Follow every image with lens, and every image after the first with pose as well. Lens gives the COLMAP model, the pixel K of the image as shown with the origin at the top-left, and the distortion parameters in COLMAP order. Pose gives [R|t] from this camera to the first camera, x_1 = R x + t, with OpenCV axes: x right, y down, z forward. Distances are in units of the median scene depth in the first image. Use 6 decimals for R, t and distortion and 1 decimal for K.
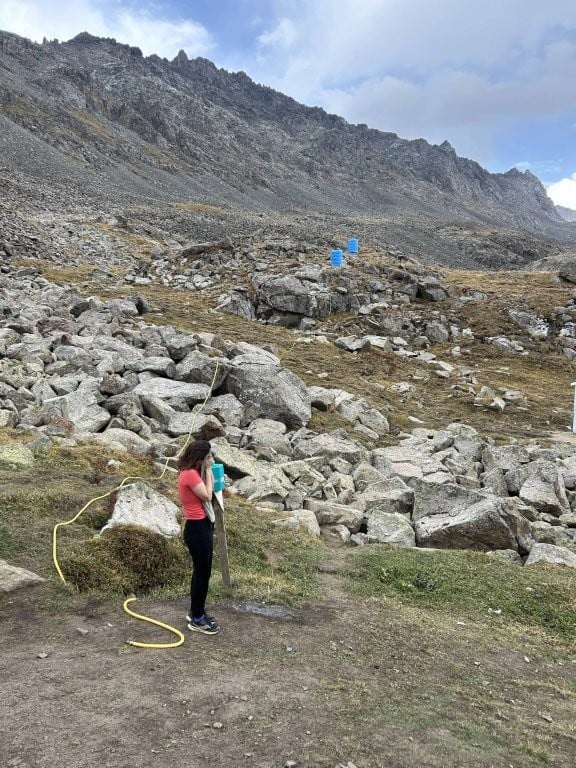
lens RADIAL K [[566.1, 0, 287.7], [0, 566.1, 383.3], [0, 0, 1]] dist [0.010628, 0.000972]
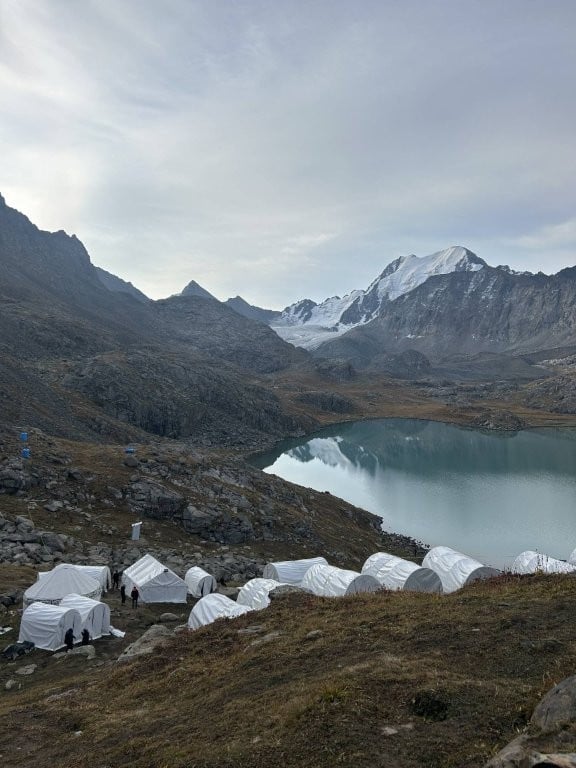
lens RADIAL K [[566.1, 0, 290.7], [0, 566.1, 385.1], [0, 0, 1]] dist [0.010628, 0.000972]
pose [[0.708070, 0.077437, 0.701883, -0.885798], [-0.023238, 0.995986, -0.086442, -0.393231], [-0.705759, 0.044897, 0.707027, -1.461694]]
